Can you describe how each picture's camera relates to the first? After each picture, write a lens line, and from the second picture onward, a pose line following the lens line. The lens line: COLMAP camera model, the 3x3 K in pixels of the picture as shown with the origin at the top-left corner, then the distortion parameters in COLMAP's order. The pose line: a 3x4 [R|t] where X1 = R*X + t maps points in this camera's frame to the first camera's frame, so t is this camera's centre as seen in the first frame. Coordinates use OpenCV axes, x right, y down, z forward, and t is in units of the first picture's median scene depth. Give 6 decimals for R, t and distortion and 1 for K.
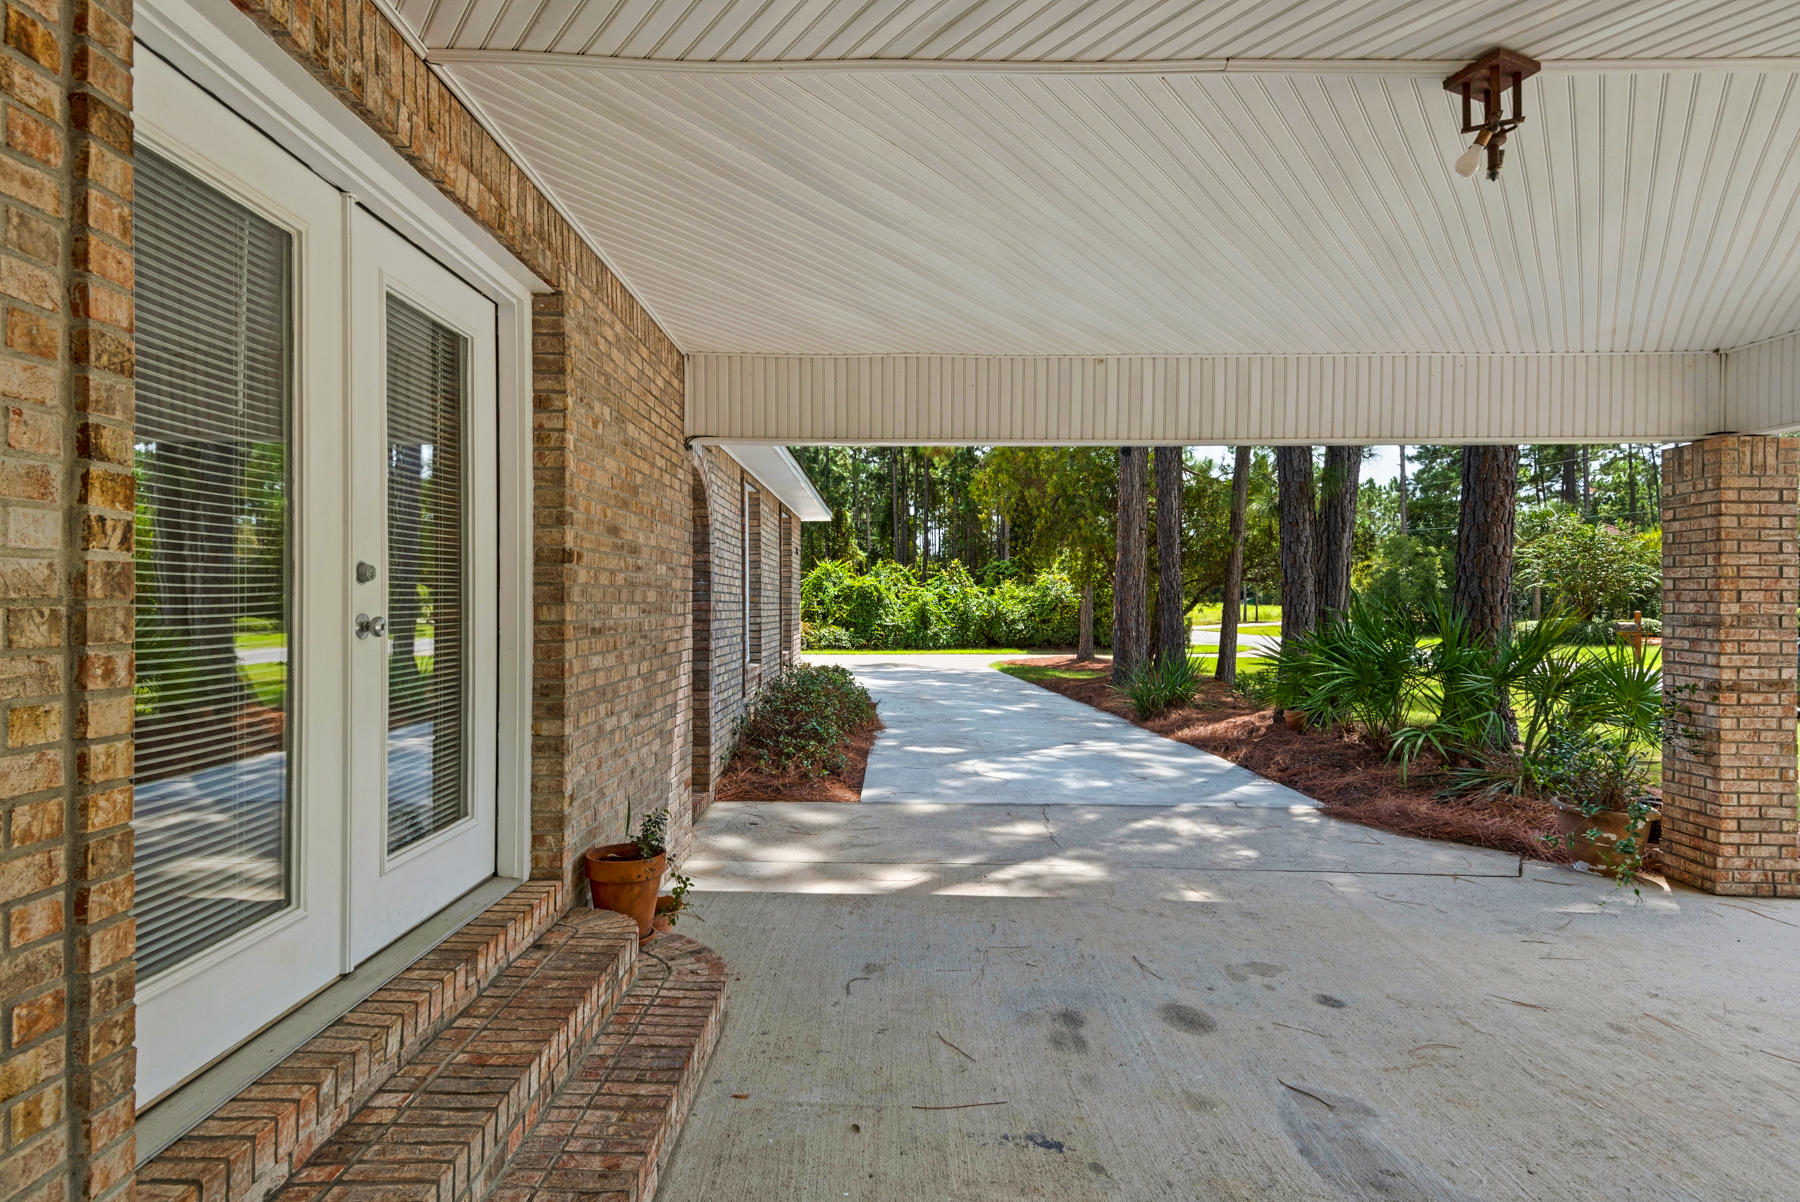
lens RADIAL K [[990.9, 0, 892.1], [0, 990.9, 604.1], [0, 0, 1]] dist [0.005738, 0.000487]
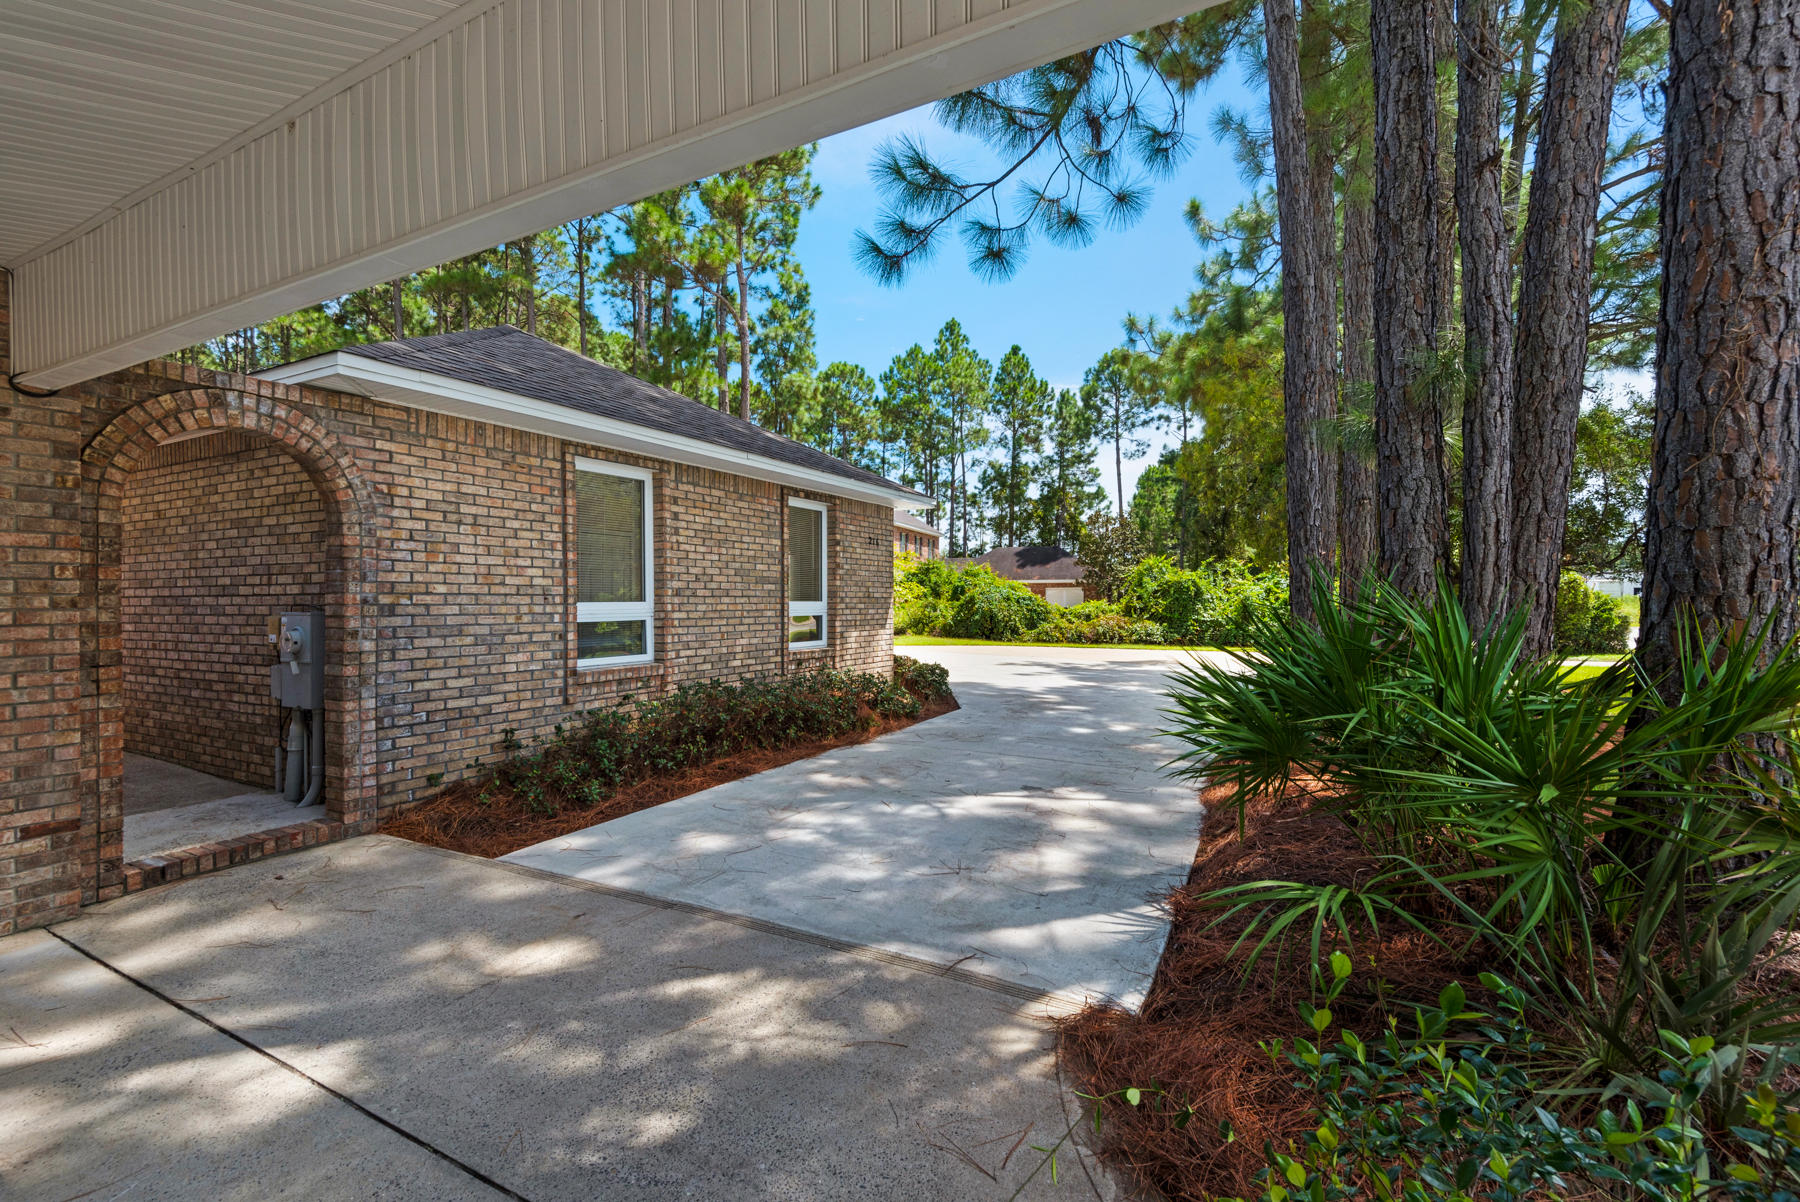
lens RADIAL K [[836.7, 0, 906.3], [0, 836.7, 605.1], [0, 0, 1]] dist [0.011078, -0.000236]
pose [[0.883562, 0.000504, -0.468314, 0.383913], [0.002377, 0.999982, 0.005561, 0.002802], [0.468308, -0.006026, 0.883545, 0.420034]]
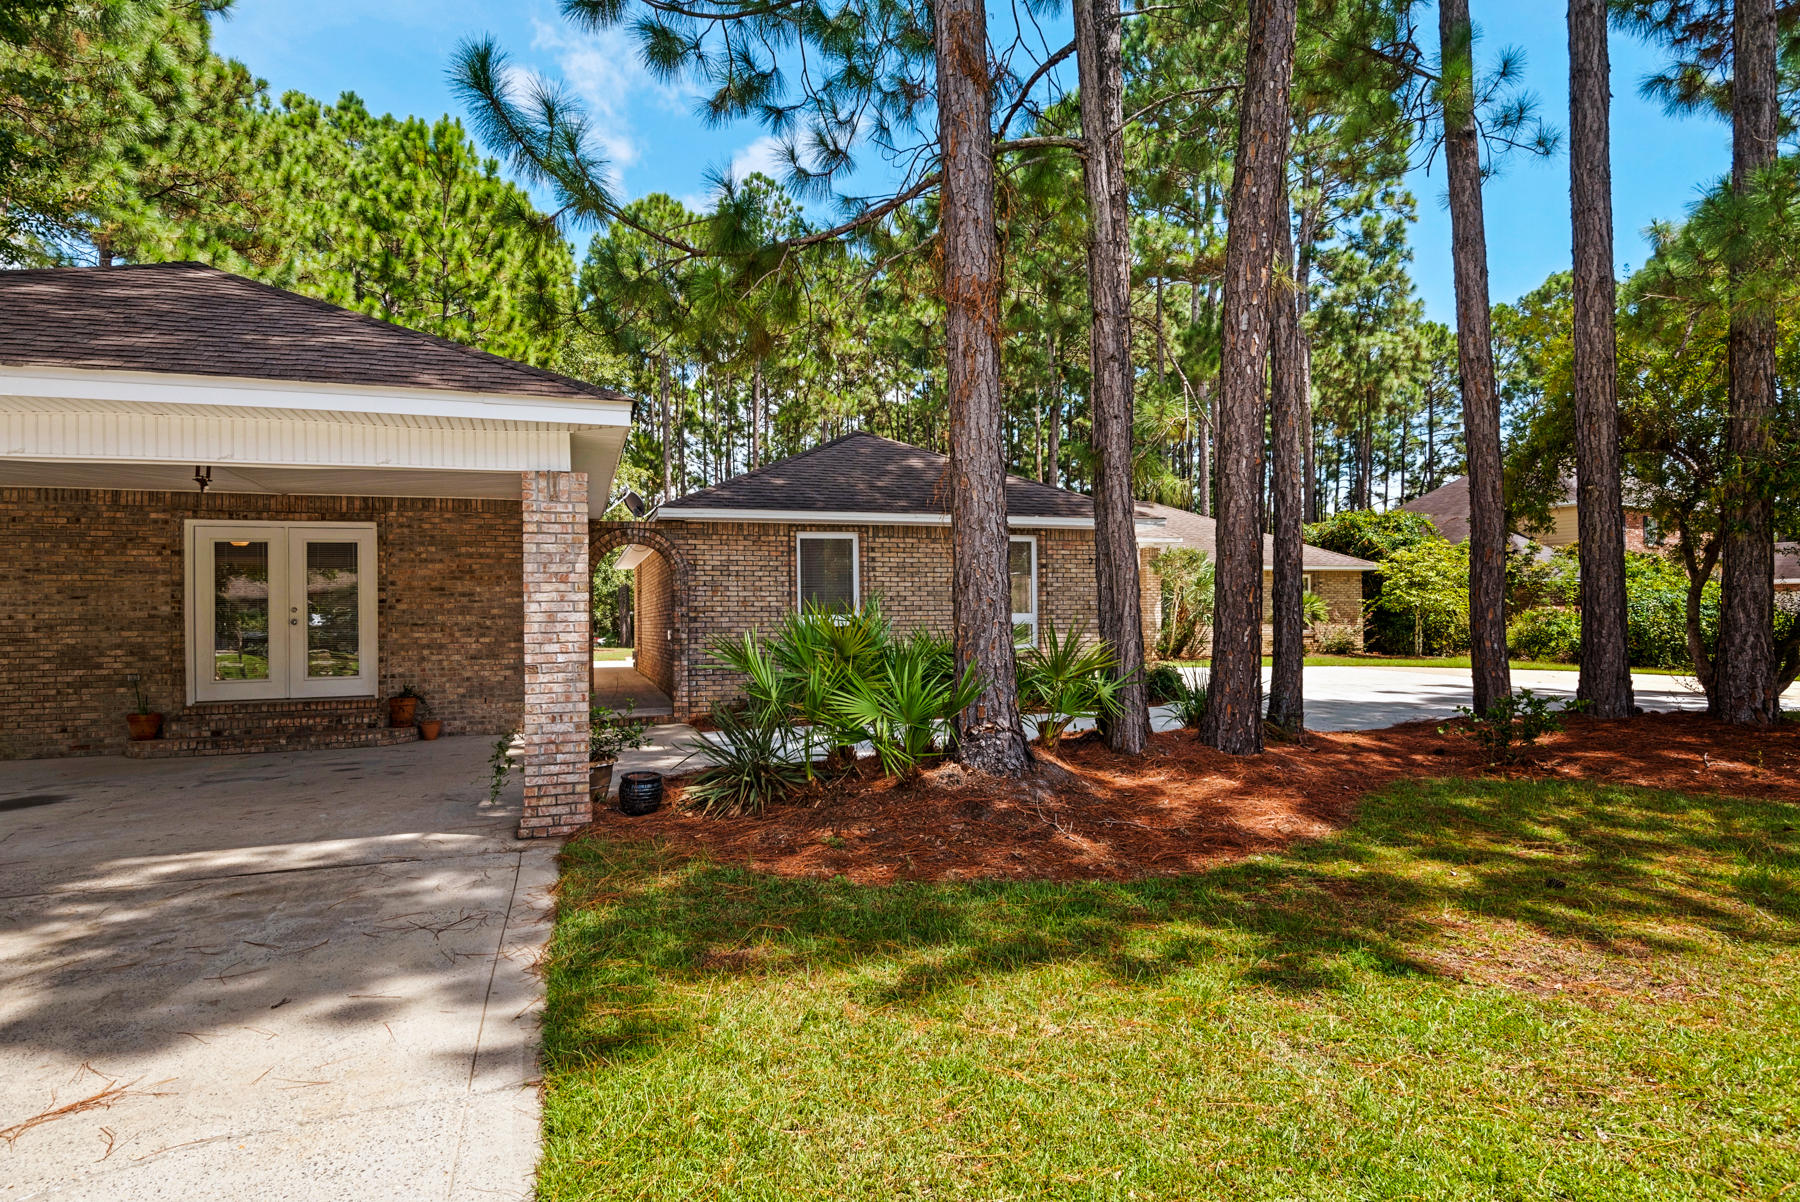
lens RADIAL K [[1031.8, 0, 900.2], [0, 1031.8, 596.3], [0, 0, 1]] dist [-0.000320, -0.000024]
pose [[0.299596, -0.006453, -0.954044, 1.183573], [0.008584, 0.999955, -0.004068, -0.013669], [0.954028, -0.006971, 0.299638, 0.574475]]
